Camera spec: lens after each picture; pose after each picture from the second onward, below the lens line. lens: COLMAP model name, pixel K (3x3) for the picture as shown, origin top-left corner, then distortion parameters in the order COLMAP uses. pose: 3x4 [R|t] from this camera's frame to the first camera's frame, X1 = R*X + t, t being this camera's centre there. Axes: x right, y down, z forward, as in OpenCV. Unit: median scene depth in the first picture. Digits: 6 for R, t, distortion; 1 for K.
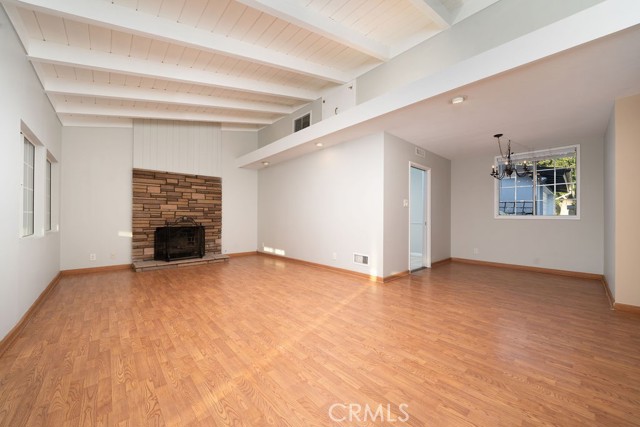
lens RADIAL K [[243.5, 0, 319.6], [0, 243.5, 215.3], [0, 0, 1]] dist [-0.012900, 0.000022]
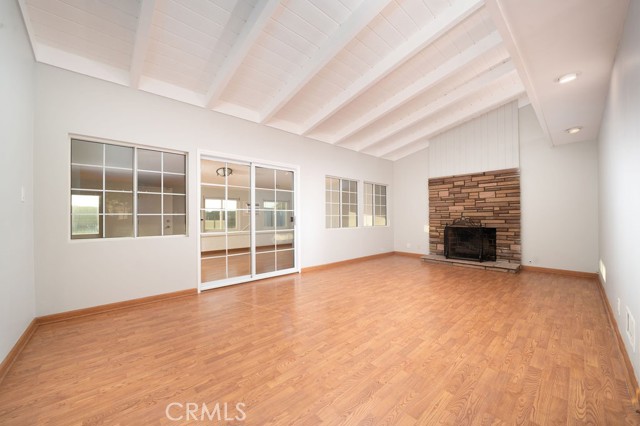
lens RADIAL K [[243.5, 0, 318.1], [0, 243.5, 214.0], [0, 0, 1]] dist [-0.012900, 0.000022]
pose [[-0.020833, -0.014761, -0.999674, 0.462770], [0.011843, 0.999817, -0.015010, 0.000080], [0.999713, -0.012152, -0.020655, 0.422292]]
